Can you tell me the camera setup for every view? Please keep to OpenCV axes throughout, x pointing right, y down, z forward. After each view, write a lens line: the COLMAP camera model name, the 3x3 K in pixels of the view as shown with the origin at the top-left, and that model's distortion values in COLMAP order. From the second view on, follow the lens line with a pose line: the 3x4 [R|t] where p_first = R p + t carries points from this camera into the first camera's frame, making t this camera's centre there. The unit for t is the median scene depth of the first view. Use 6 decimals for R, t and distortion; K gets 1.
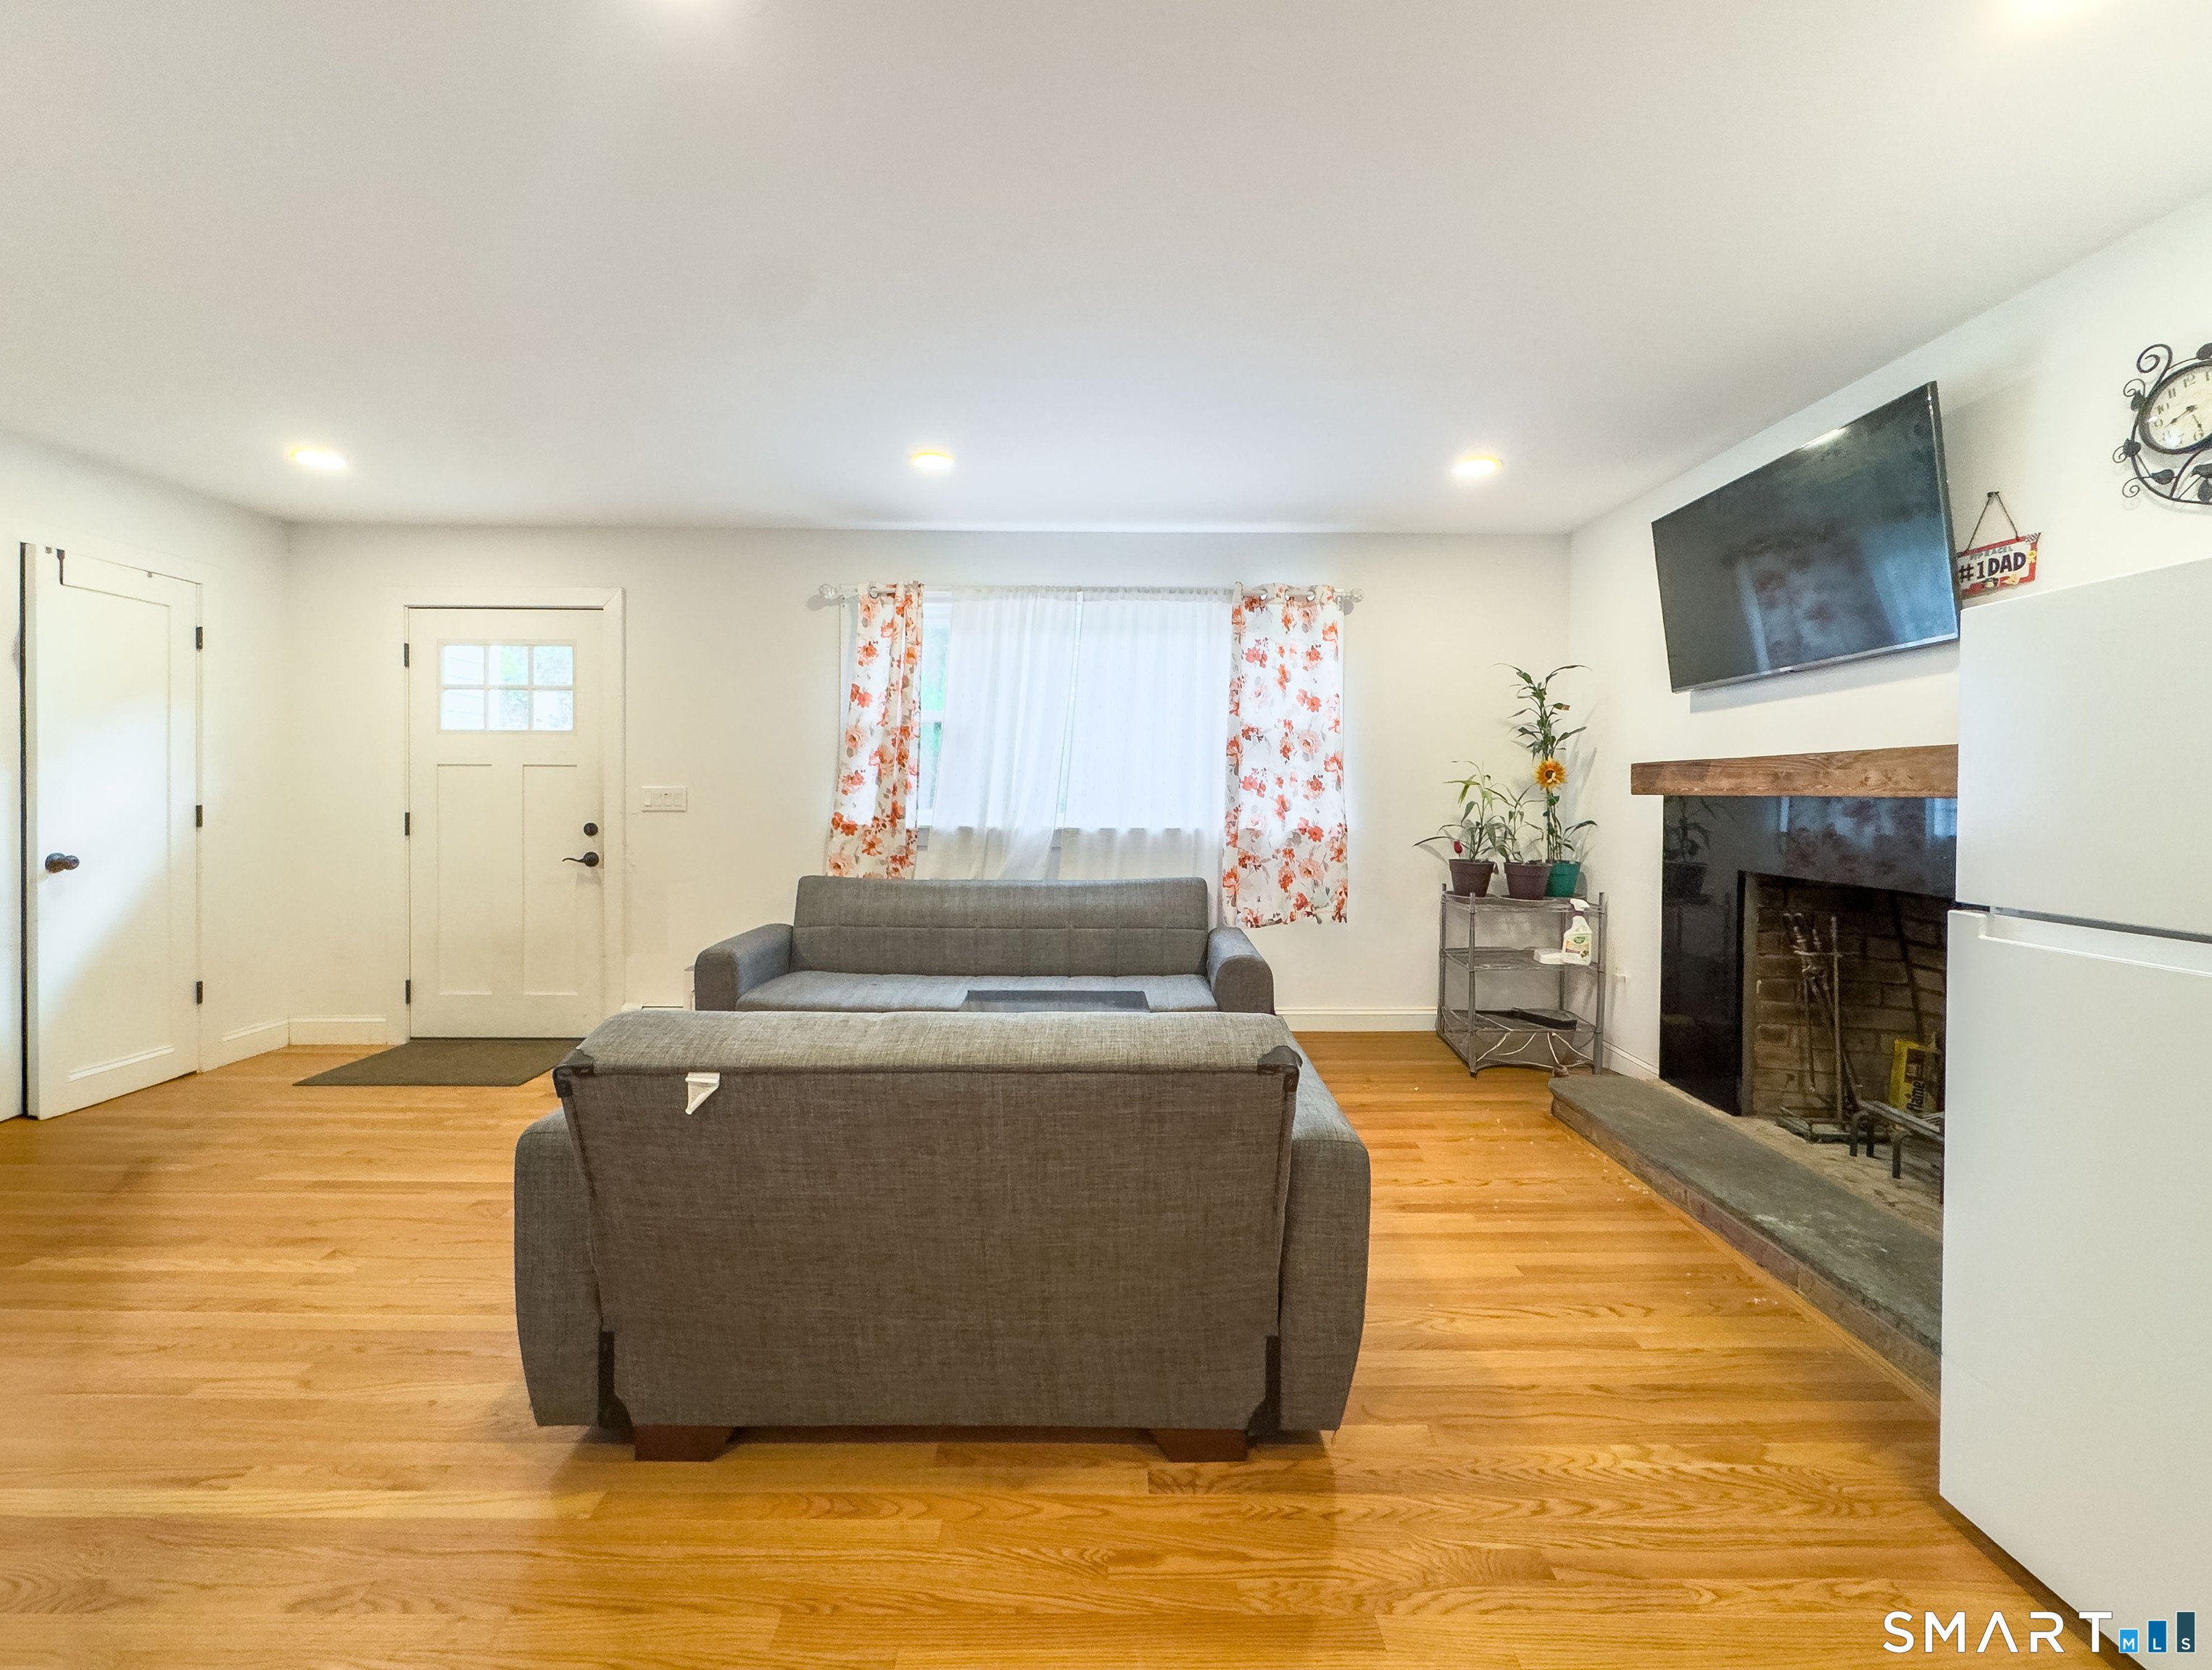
lens RADIAL K [[895.0, 0, 1092.1], [0, 895.0, 799.3], [0, 0, 1]] dist [-0.006168, 0.001053]
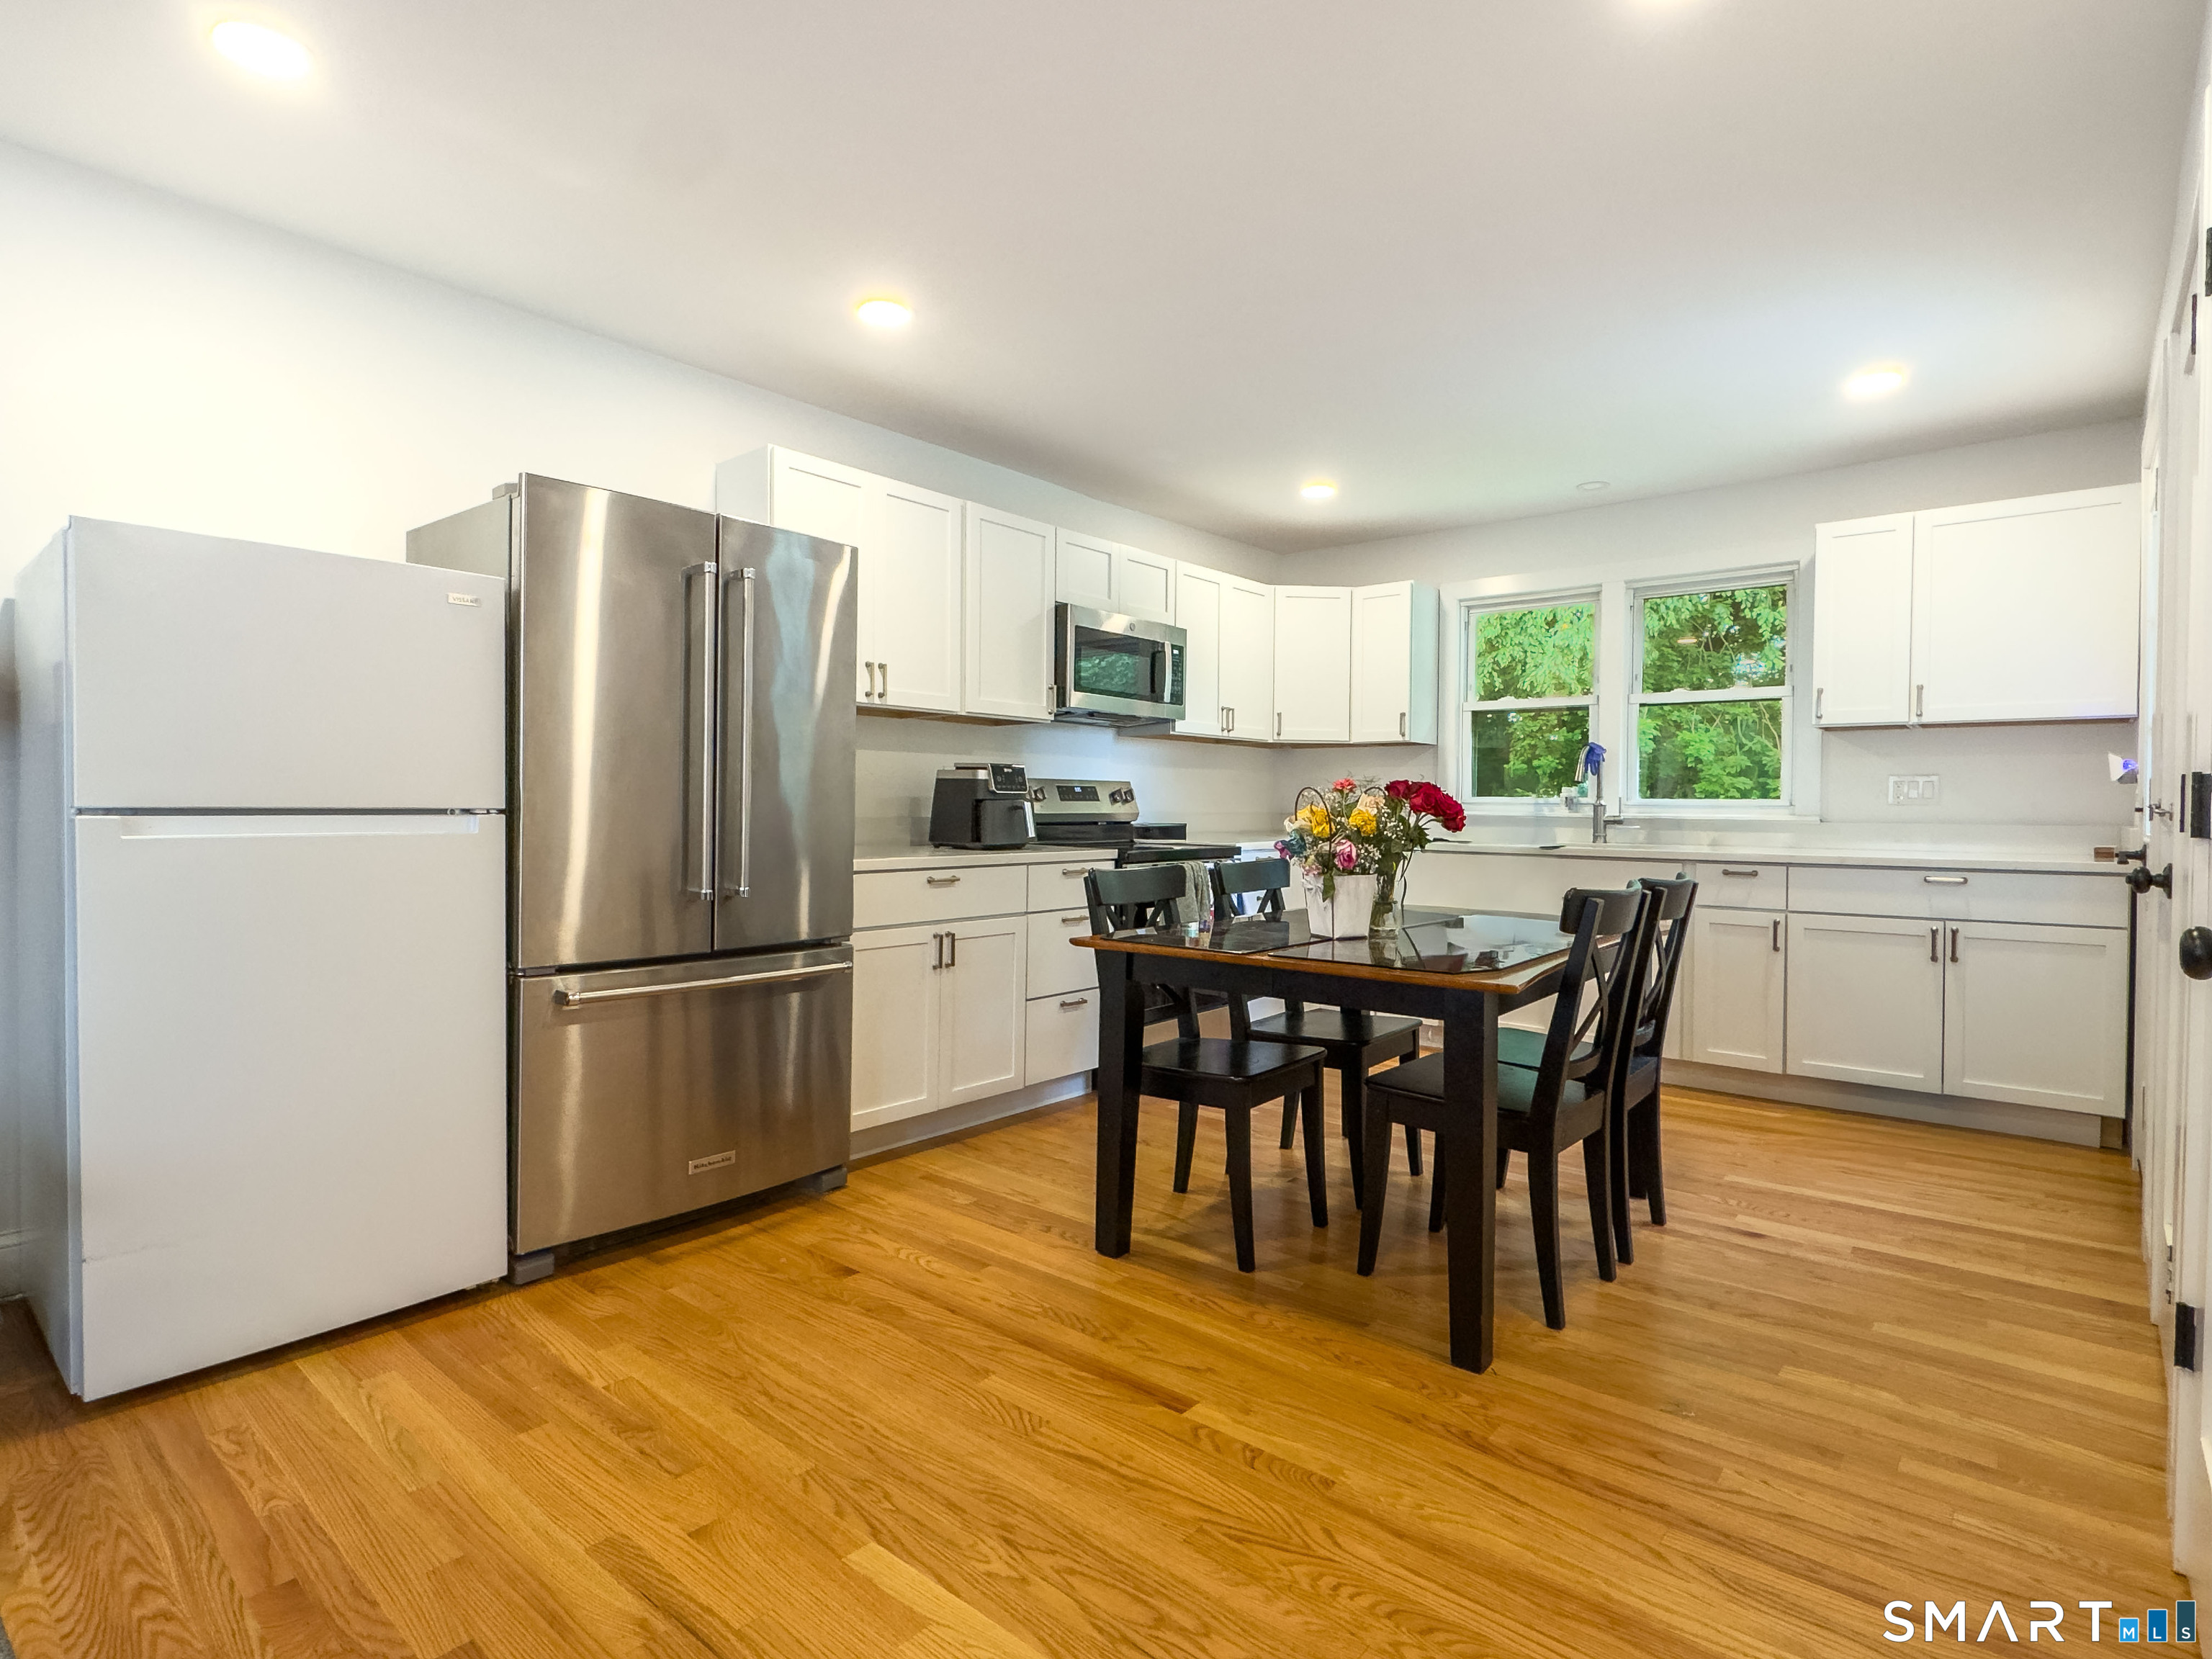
lens RADIAL K [[1132.5, 0, 1110.3], [0, 1132.5, 824.6], [0, 0, 1]] dist [0.001497, -0.000564]
pose [[-0.765032, -0.020300, 0.643672, -0.282713], [-0.004764, 0.999654, 0.025864, 0.037185], [-0.643975, 0.016720, -0.764864, 0.472649]]
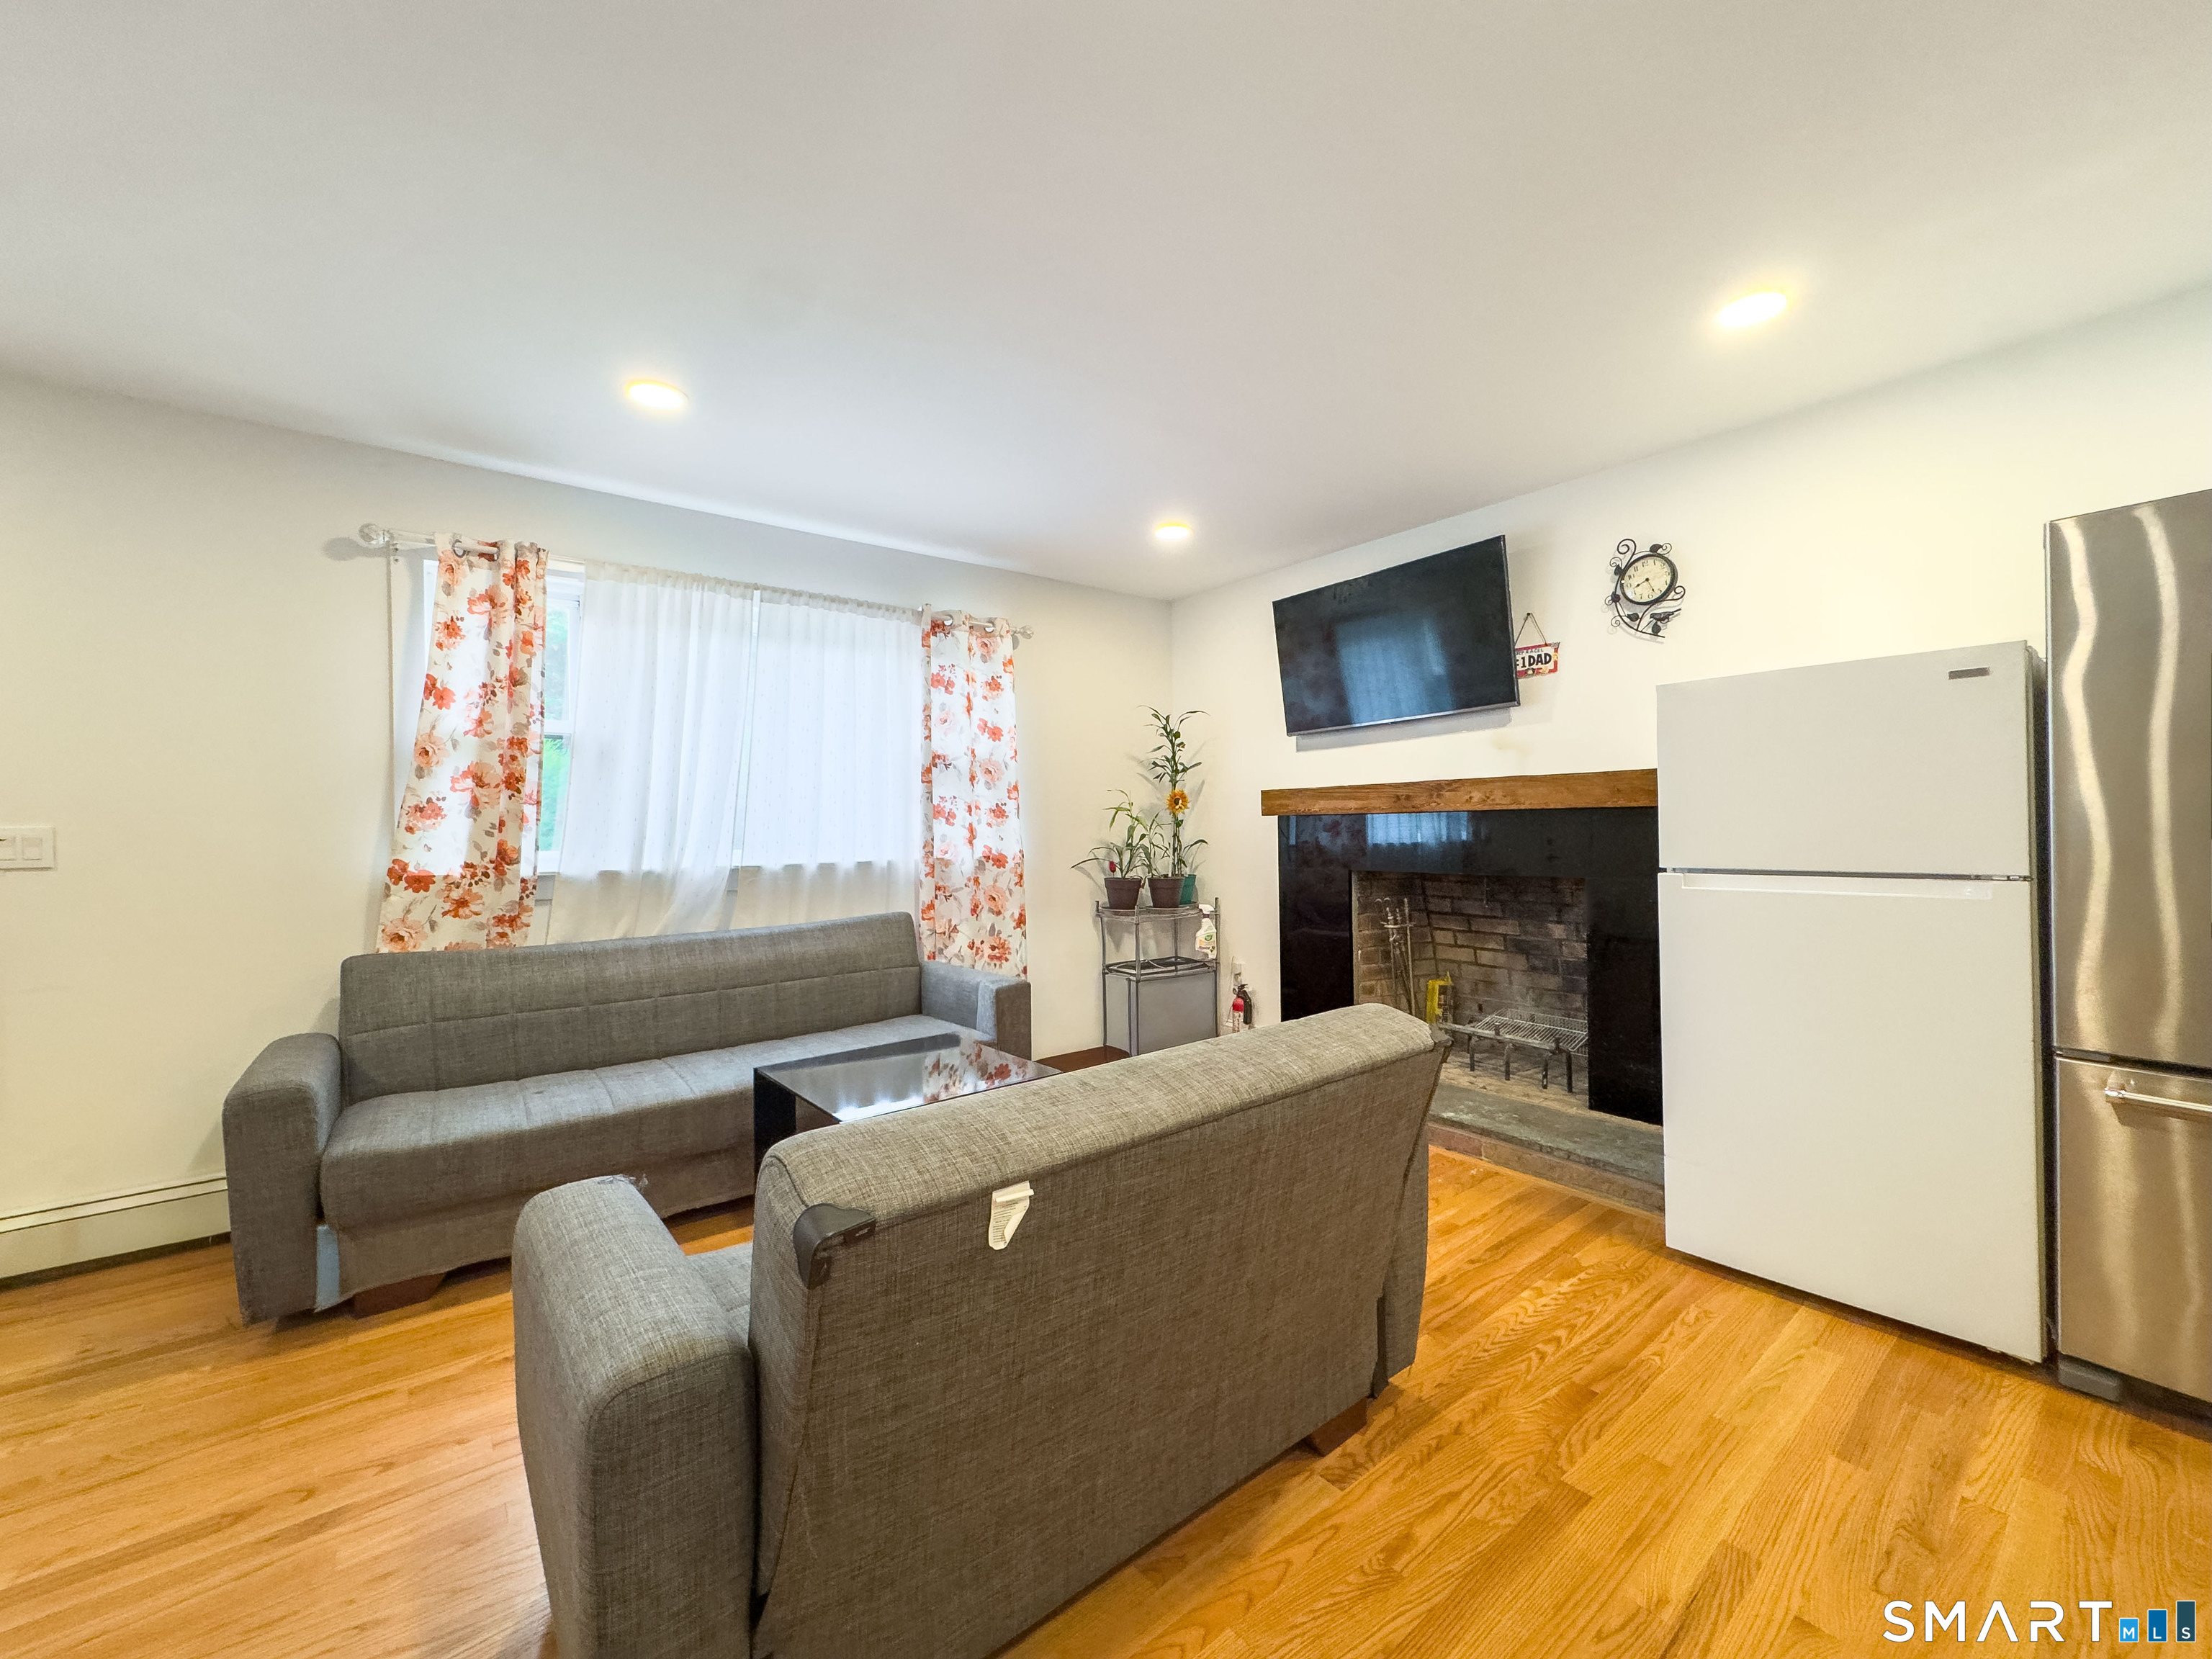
lens RADIAL K [[885.9, 0, 1096.2], [0, 885.9, 823.1], [0, 0, 1]] dist [-0.002144, -0.000016]
pose [[0.785146, -0.016283, 0.619097, -0.306740], [0.027617, 0.999580, -0.008735, 0.008204], [-0.618695, 0.023956, 0.785266, 0.146501]]
